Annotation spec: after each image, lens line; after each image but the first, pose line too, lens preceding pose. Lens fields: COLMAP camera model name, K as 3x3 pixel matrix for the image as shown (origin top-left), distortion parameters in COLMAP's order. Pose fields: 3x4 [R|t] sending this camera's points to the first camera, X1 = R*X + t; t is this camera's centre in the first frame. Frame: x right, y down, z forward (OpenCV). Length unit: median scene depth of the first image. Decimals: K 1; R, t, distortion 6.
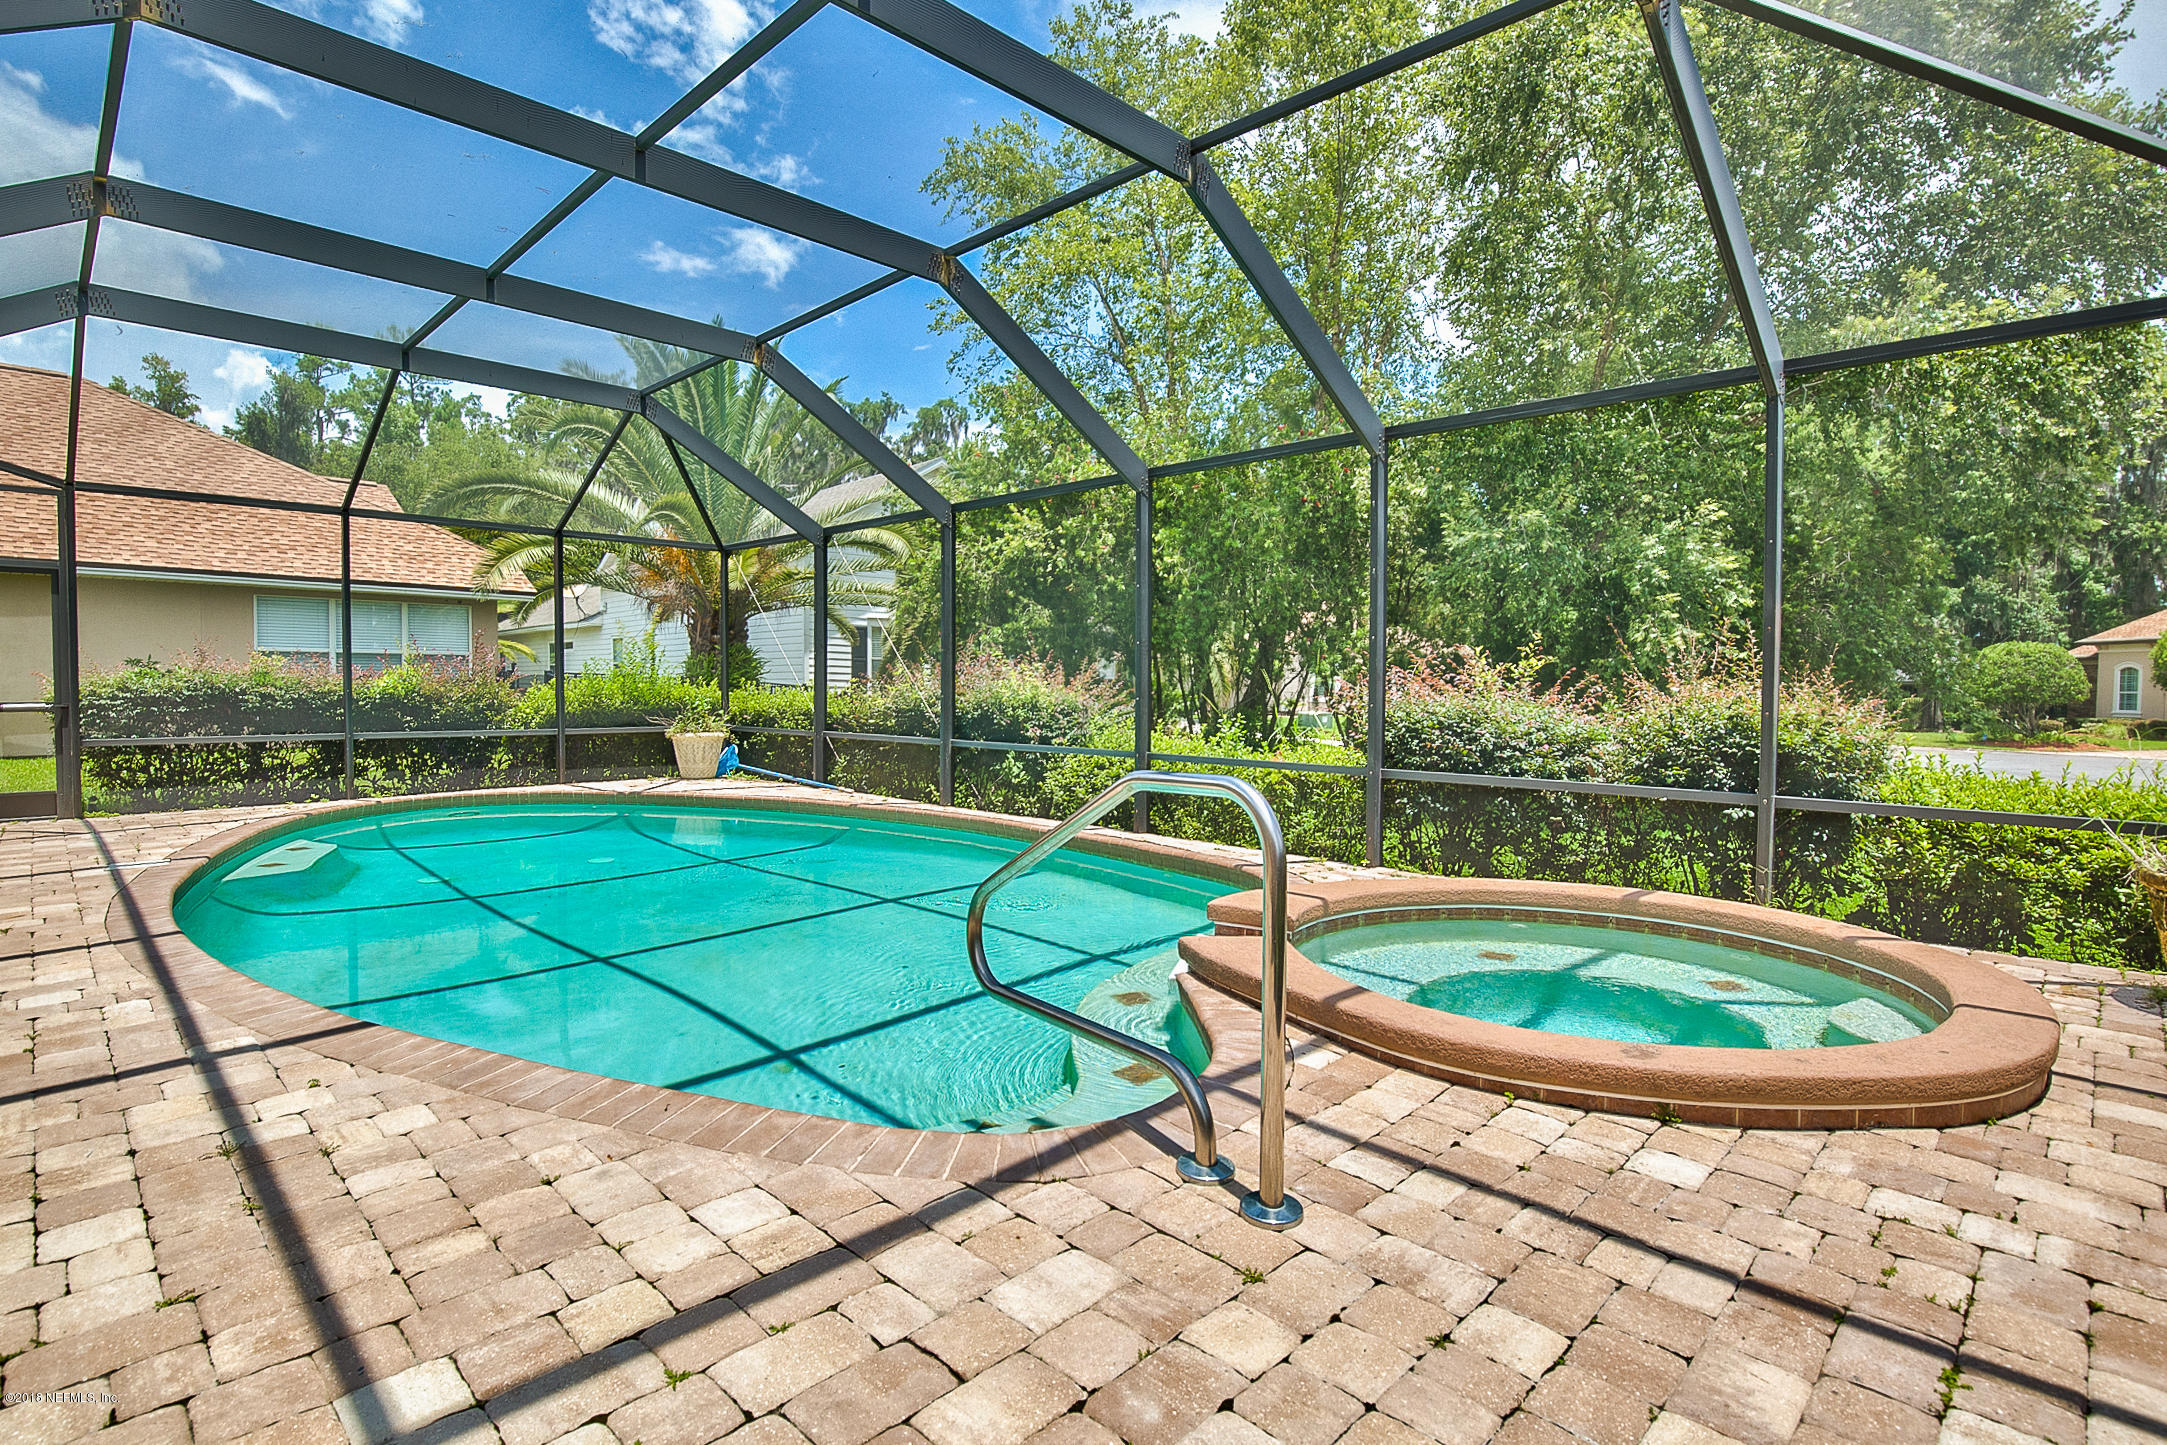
lens RADIAL K [[1052.5, 0, 1090.7], [0, 1052.5, 722.5], [0, 0, 1]] dist [-0.029261, 0.000210]
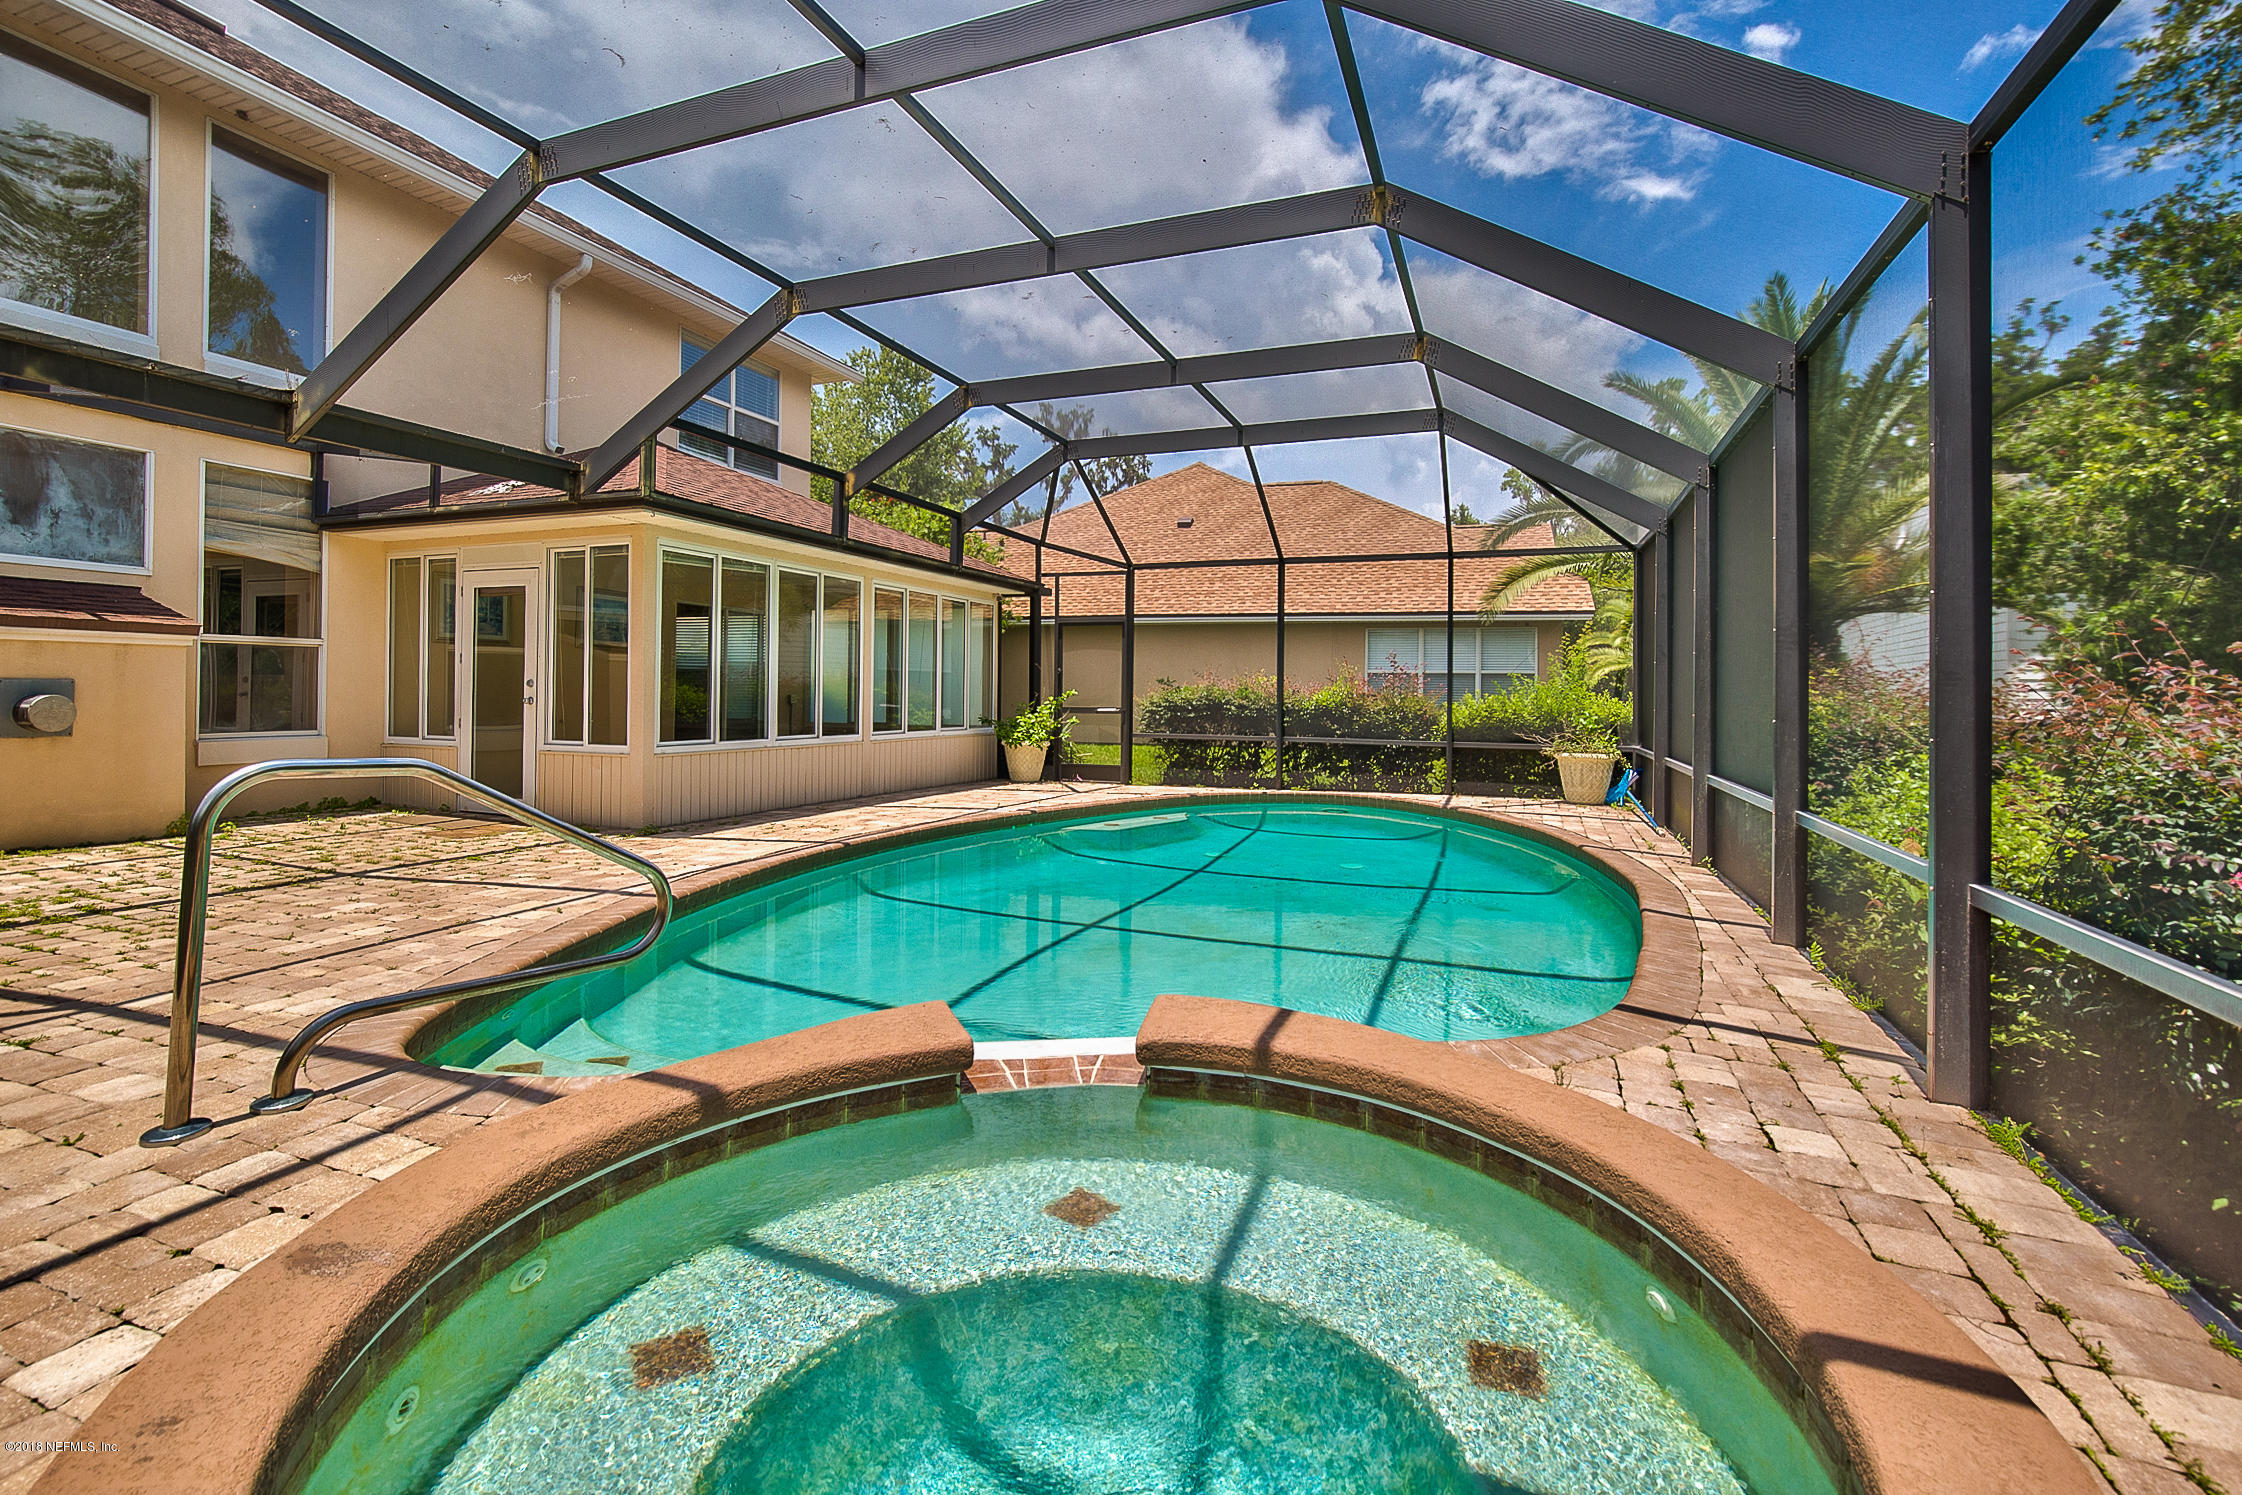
lens RADIAL K [[1047.5, 0, 1130.4], [0, 1047.5, 686.1], [0, 0, 1]] dist [-0.004774, -0.000482]
pose [[0.402895, -0.009900, -0.915193, 0.384509], [-0.042069, 0.998684, -0.029323, -0.006107], [0.914279, 0.050315, 0.401949, 0.348067]]
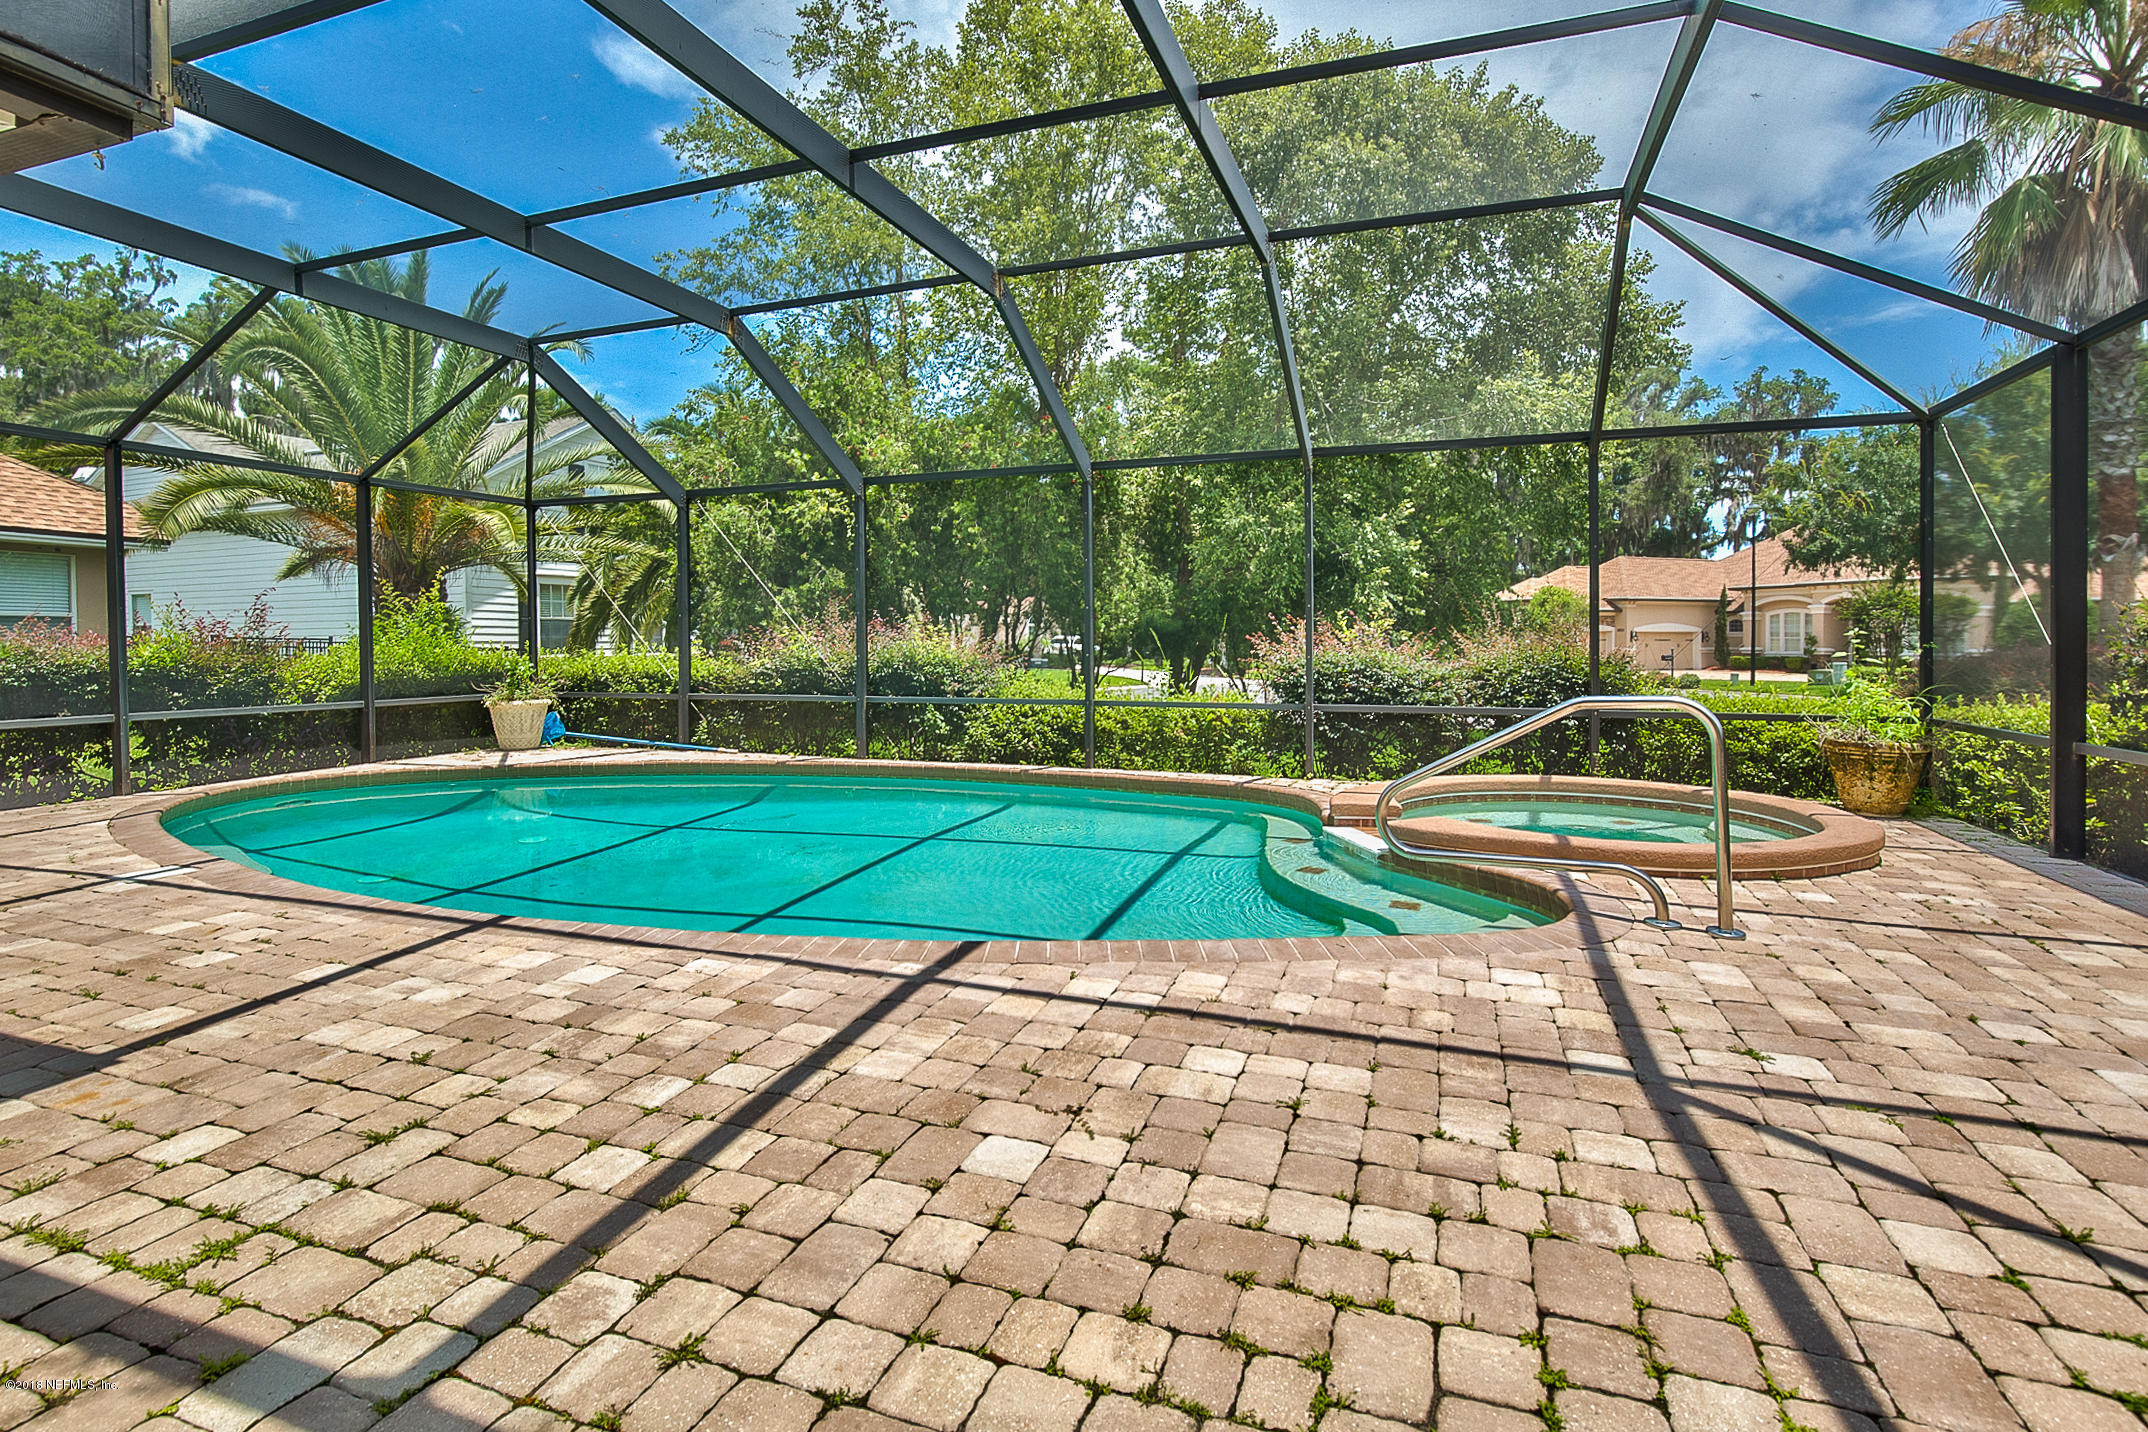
lens RADIAL K [[1023.5, 0, 1073.2], [0, 1023.5, 642.3], [0, 0, 1]] dist [0.007456, 0.000132]
pose [[0.912318, -0.013298, 0.409267, -0.387329], [0.026463, 0.999298, -0.026522, -0.005606], [-0.408627, 0.035027, 0.912029, -0.044097]]
